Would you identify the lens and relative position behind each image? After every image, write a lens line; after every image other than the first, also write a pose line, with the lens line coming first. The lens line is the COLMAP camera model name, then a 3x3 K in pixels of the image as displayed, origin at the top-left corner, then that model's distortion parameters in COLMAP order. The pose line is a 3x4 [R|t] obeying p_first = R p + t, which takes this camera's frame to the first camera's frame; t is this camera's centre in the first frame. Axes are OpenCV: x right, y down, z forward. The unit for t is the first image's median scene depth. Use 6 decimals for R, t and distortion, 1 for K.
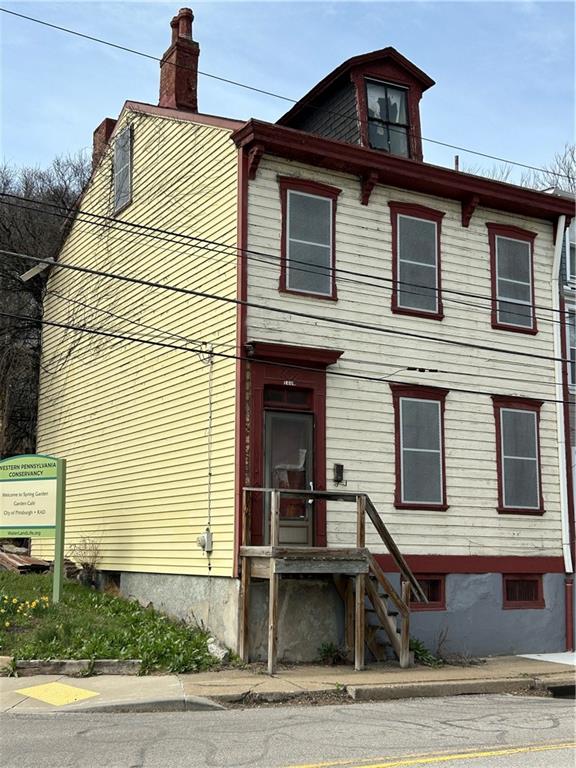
lens RADIAL K [[973.1, 0, 290.6], [0, 973.1, 382.9], [0, 0, 1]] dist [0.074625, 0.000000]
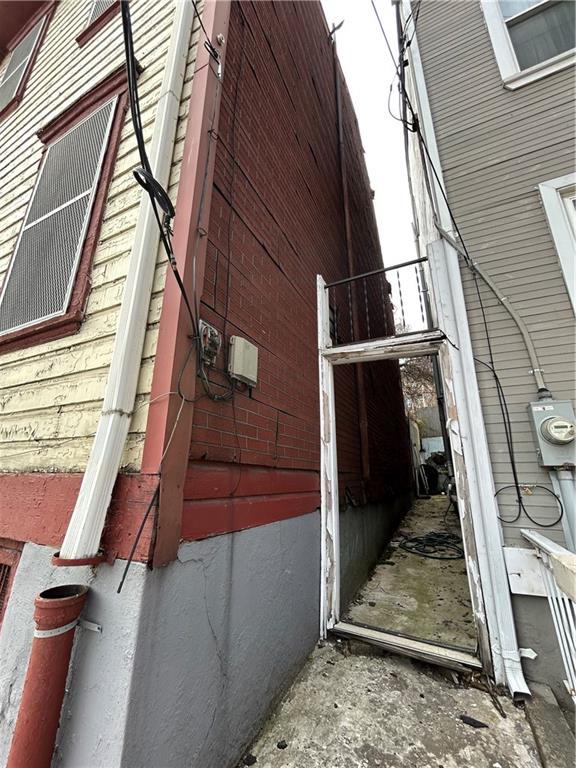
lens RADIAL K [[310.9, 0, 285.7], [0, 310.9, 382.9], [0, 0, 1]] dist [0.001097, -0.000282]
pose [[0.554049, -0.249336, -0.794268, 0.381497], [0.134564, 0.968370, -0.210123, 0.187975], [0.821536, 0.009539, 0.570076, 1.048849]]
